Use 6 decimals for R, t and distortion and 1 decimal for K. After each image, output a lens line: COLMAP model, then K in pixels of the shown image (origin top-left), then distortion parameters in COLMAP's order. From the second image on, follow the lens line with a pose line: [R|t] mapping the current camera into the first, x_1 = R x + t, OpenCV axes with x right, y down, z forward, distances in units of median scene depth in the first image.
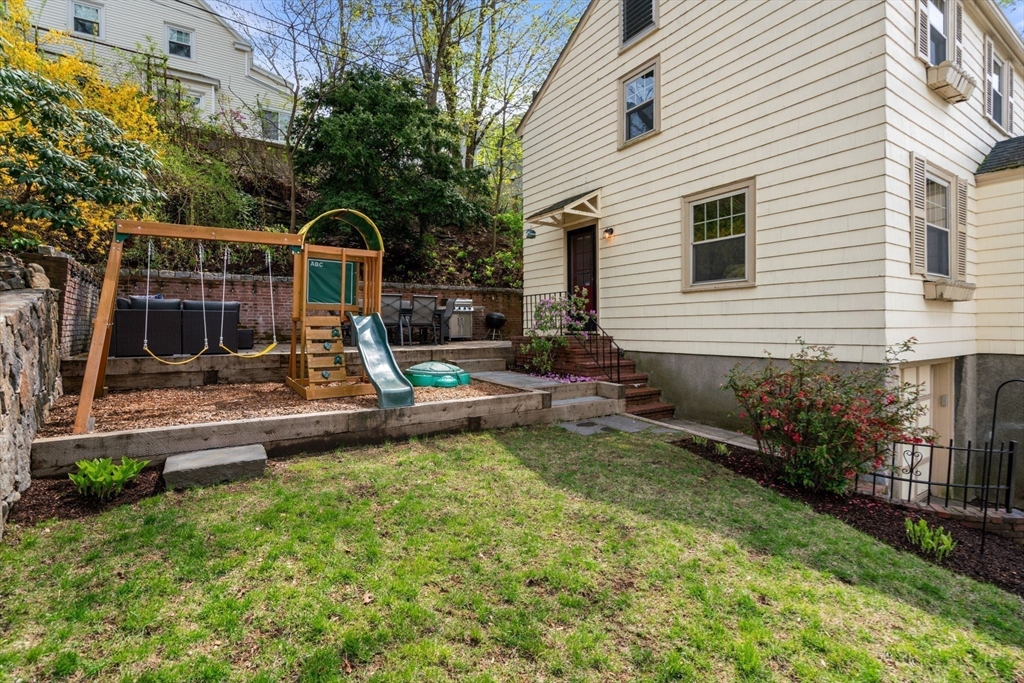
lens RADIAL K [[475.7, 0, 507.4], [0, 475.7, 319.9], [0, 0, 1]] dist [-0.002229, -0.000246]
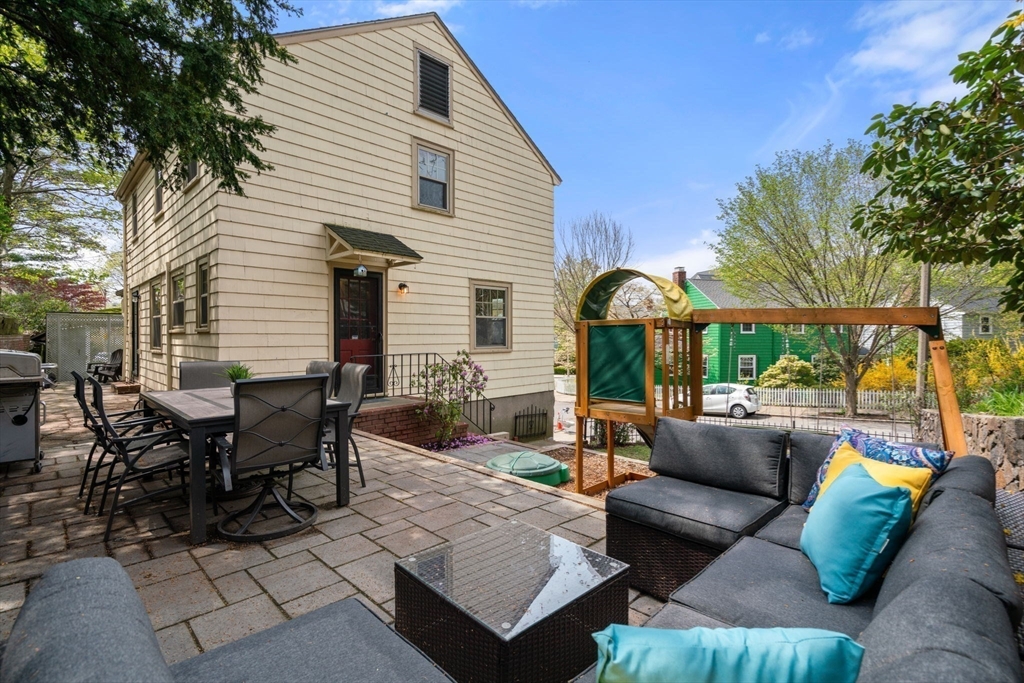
lens RADIAL K [[475.7, 0, 511.6], [0, 475.7, 344.4], [0, 0, 1]] dist [-0.002229, -0.000246]
pose [[-0.210597, -0.003667, 0.977566, -0.942605], [-0.004382, 0.999986, 0.002807, -0.089203], [-0.977563, -0.003693, -0.210610, 1.206670]]
